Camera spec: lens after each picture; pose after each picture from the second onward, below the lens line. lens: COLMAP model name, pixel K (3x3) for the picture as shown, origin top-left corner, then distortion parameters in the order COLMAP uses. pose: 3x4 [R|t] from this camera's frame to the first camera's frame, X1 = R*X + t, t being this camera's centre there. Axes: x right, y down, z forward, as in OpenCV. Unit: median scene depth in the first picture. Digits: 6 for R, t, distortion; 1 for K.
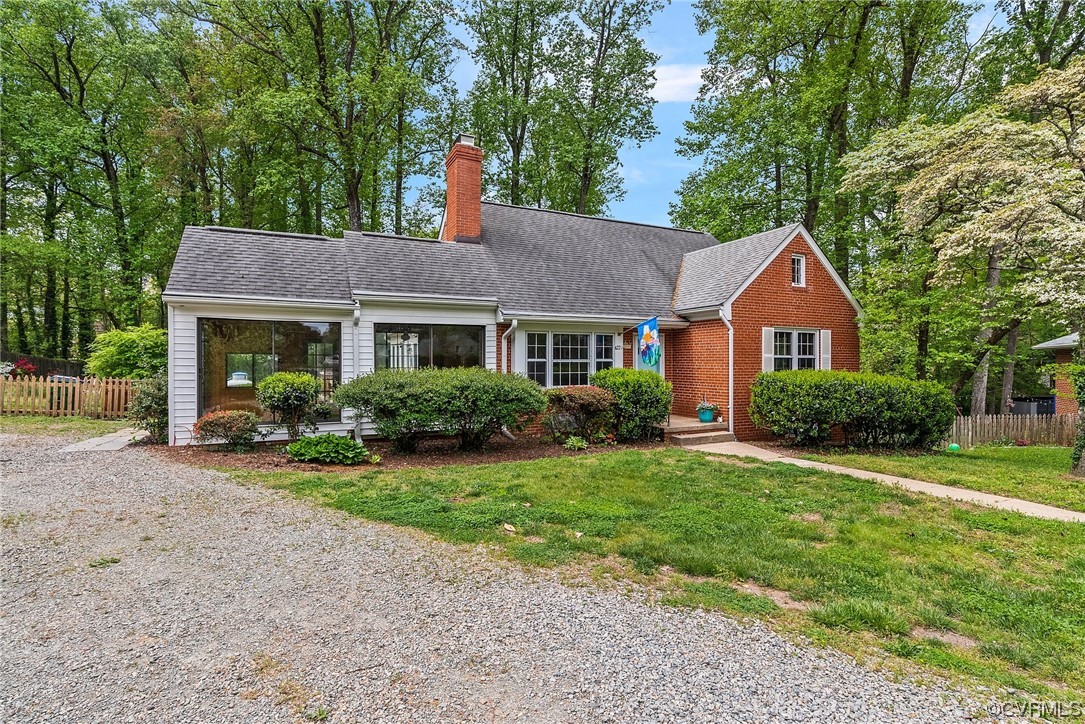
lens RADIAL K [[524.4, 0, 542.5], [0, 524.4, 362.0], [0, 0, 1]] dist [-0.010066, -0.000012]
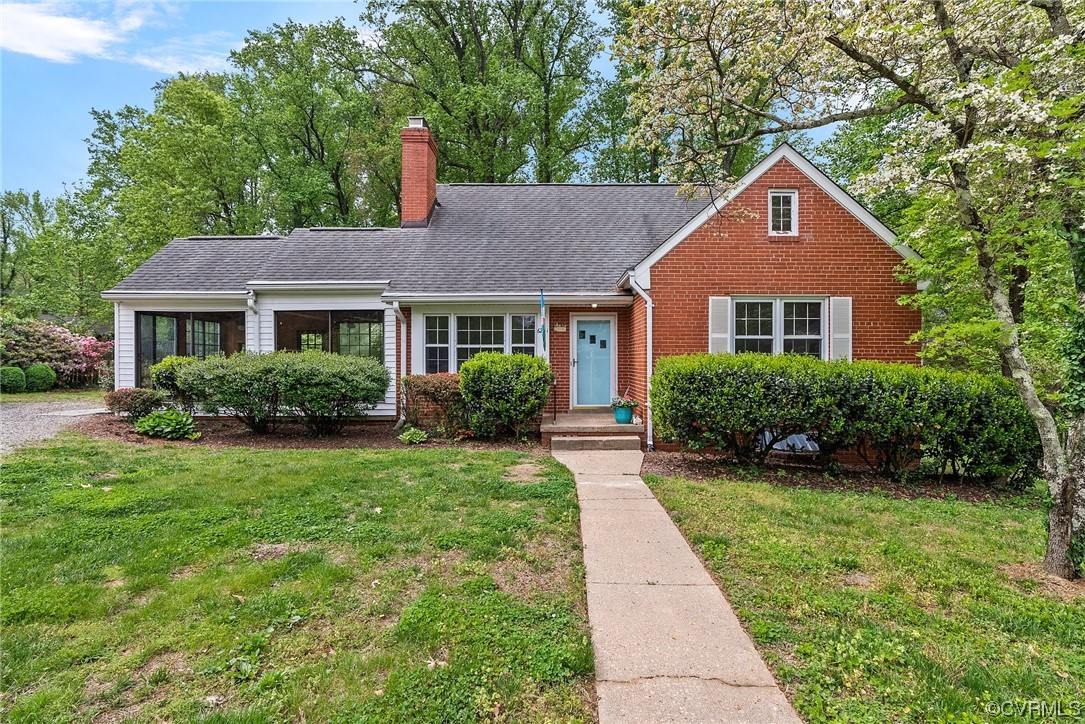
lens RADIAL K [[524.4, 0, 542.5], [0, 524.4, 362.0], [0, 0, 1]] dist [-0.010066, -0.000012]
pose [[0.892552, 0.001966, -0.450940, 0.540694], [-0.000449, 0.999994, 0.003472, 0.021344], [0.450944, -0.002896, 0.892548, 0.248591]]
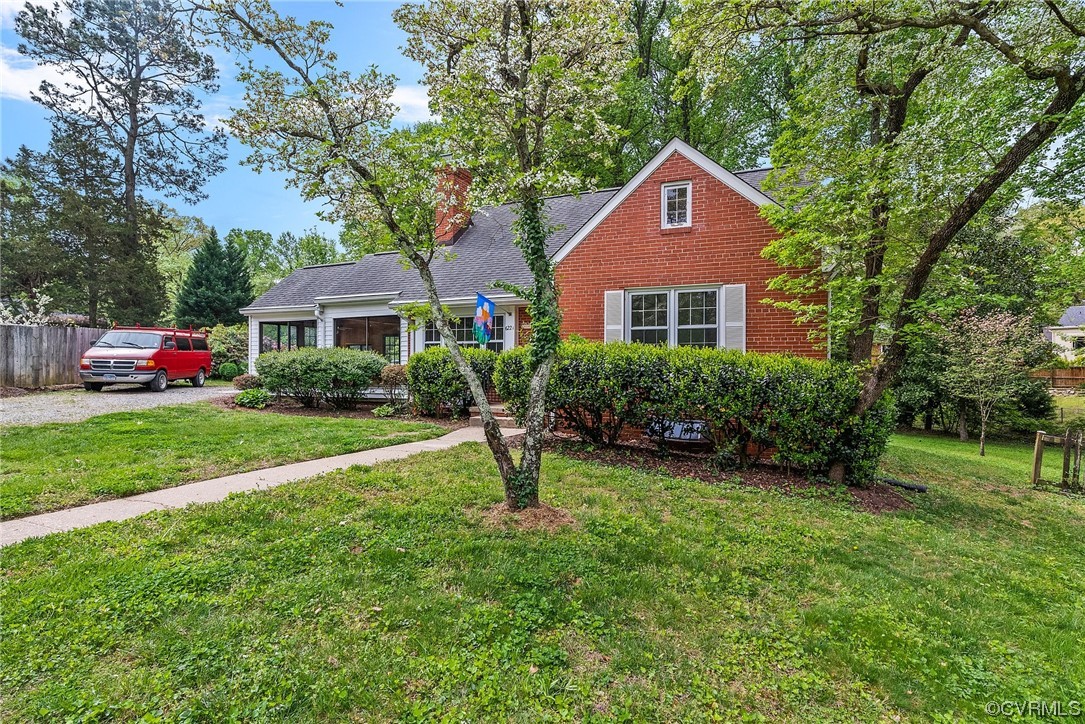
lens RADIAL K [[532.2, 0, 542.5], [0, 532.2, 362.0], [0, 0, 1]] dist [0.001940, 0.000213]
pose [[0.645289, -0.004553, -0.763925, 0.962247], [-0.004441, 0.999943, -0.009710, 0.046343], [0.763926, 0.009659, 0.645232, 0.419405]]
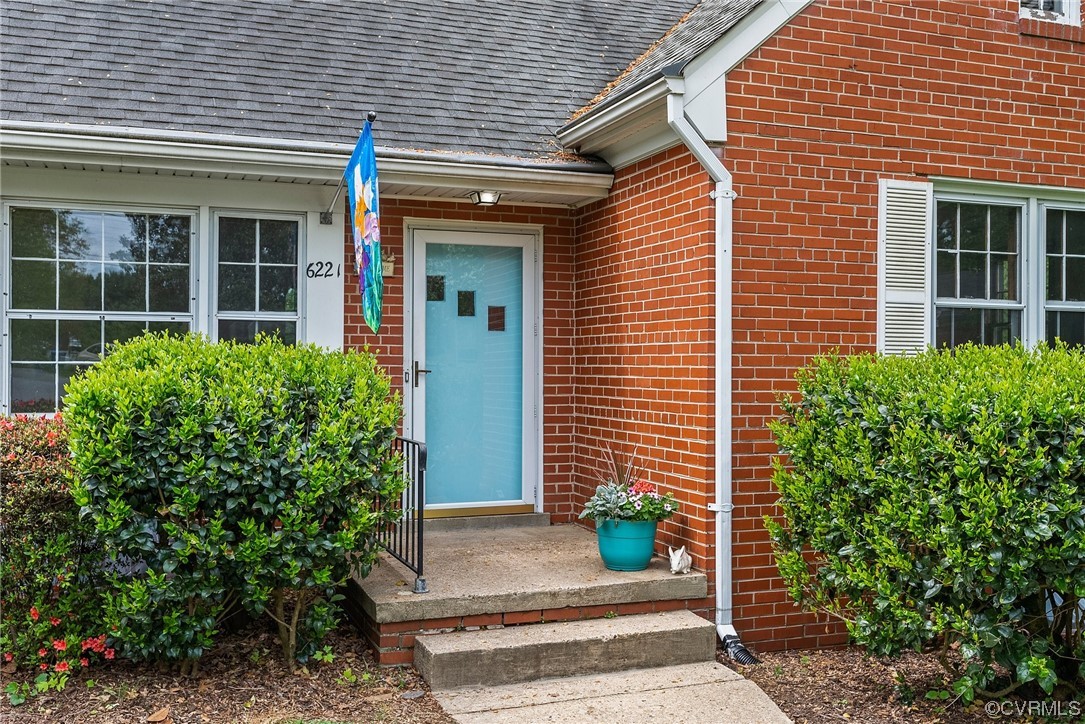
lens RADIAL K [[1077.1, 0, 542.5], [0, 1077.1, 362.0], [0, 0, 1]] dist [0.014451, 0.010684]
pose [[0.995794, 0.004311, -0.091519, 0.310598], [-0.004700, 0.999981, -0.004034, 0.021102], [0.091499, 0.004447, 0.995795, 0.486416]]
